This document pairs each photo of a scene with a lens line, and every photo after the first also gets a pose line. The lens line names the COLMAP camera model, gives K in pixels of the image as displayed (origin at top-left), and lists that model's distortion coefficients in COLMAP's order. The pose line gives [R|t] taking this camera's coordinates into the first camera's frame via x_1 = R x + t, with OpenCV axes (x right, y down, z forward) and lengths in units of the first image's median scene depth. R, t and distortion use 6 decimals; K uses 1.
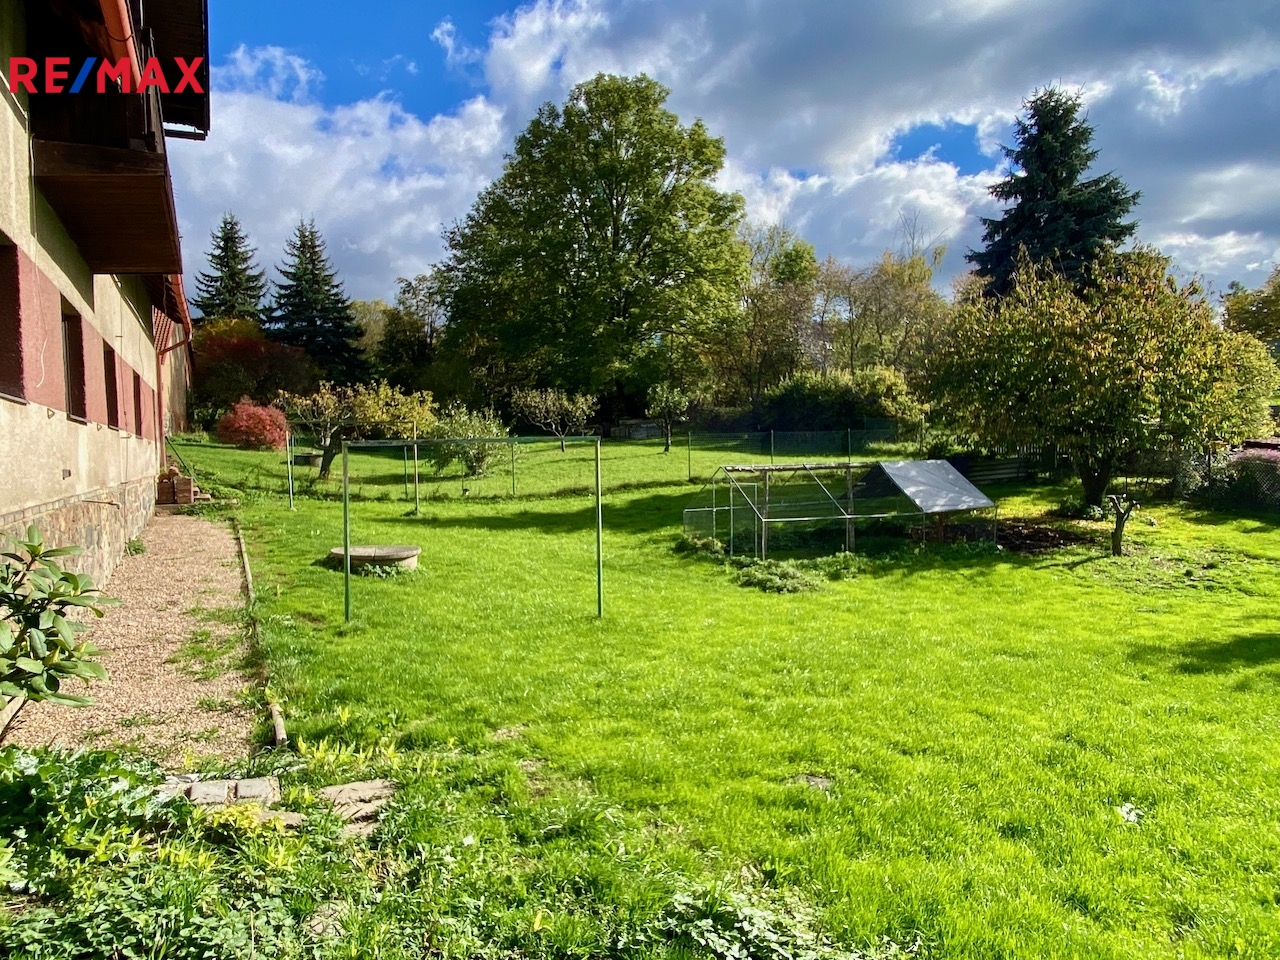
lens RADIAL K [[853.3, 0, 649.5], [0, 853.3, 481.7], [0, 0, 1]] dist [0.032588, -0.000241]
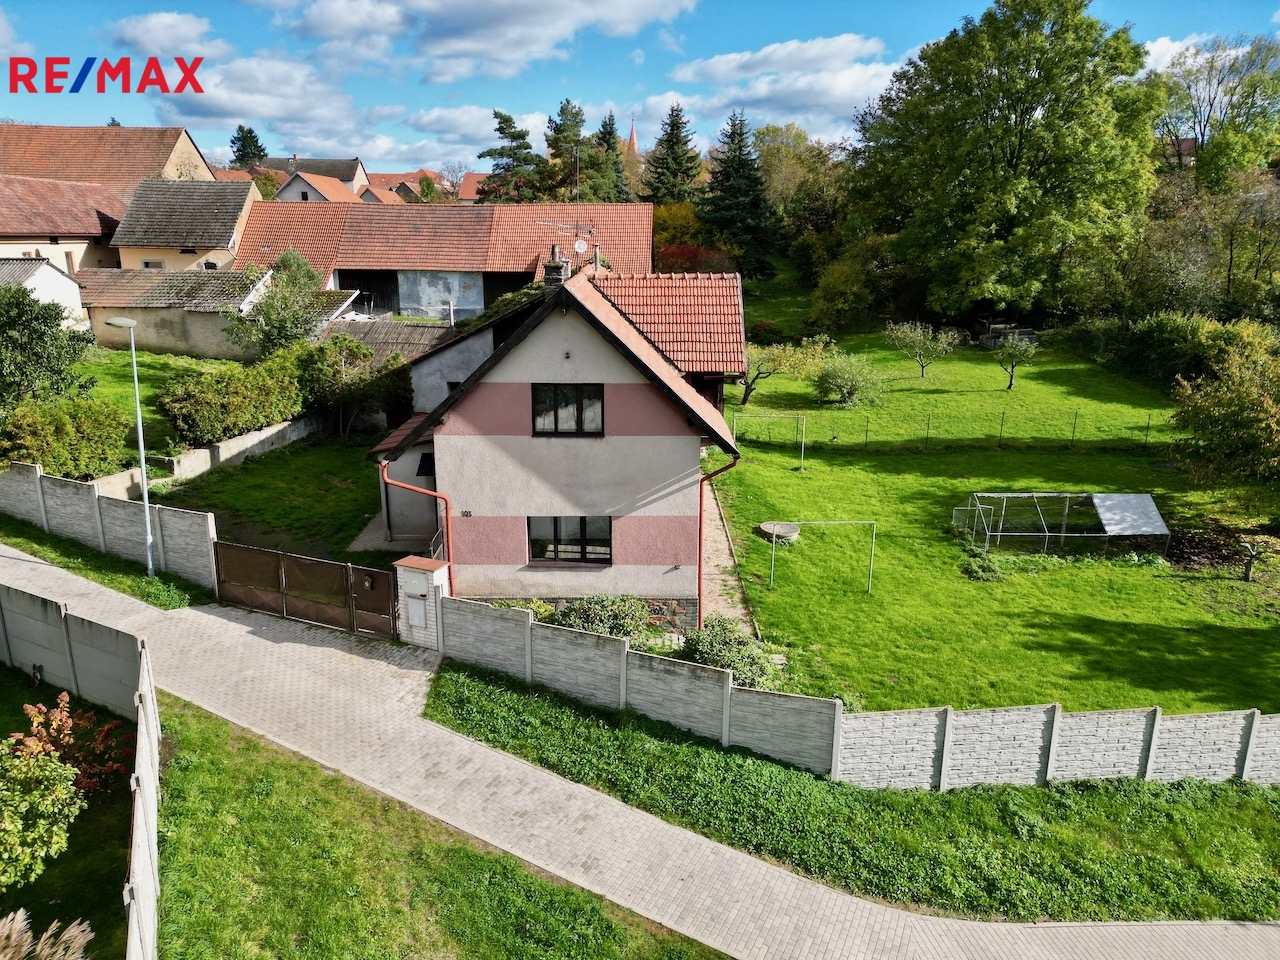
lens RADIAL K [[899.4, 0, 635.5], [0, 899.4, 477.6], [0, 0, 1]] dist [0.048182, -0.010822]
pose [[0.897305, 0.142479, -0.417785, 0.085242], [-0.043458, 0.970391, 0.237598, -0.169009], [0.439267, -0.195042, 0.876928, -0.338650]]
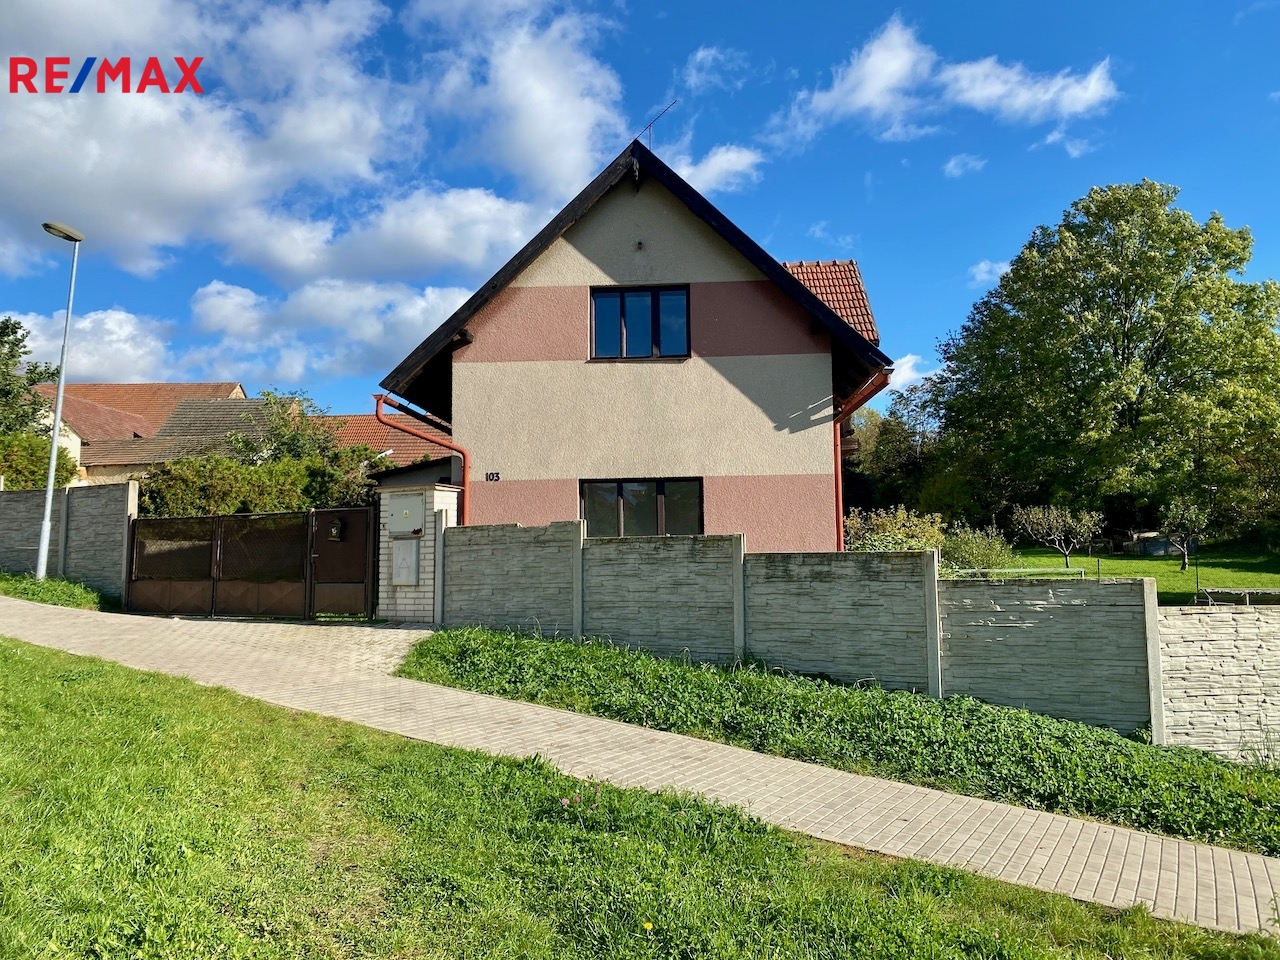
lens RADIAL K [[977.4, 0, 637.8], [0, 977.4, 476.8], [0, 0, 1]] dist [0.032217, -0.029272]
pose [[0.869315, -0.025030, -0.493625, 0.030652], [-0.033416, 0.993455, -0.109225, 0.001937], [0.493128, 0.111446, 0.862789, -0.245436]]
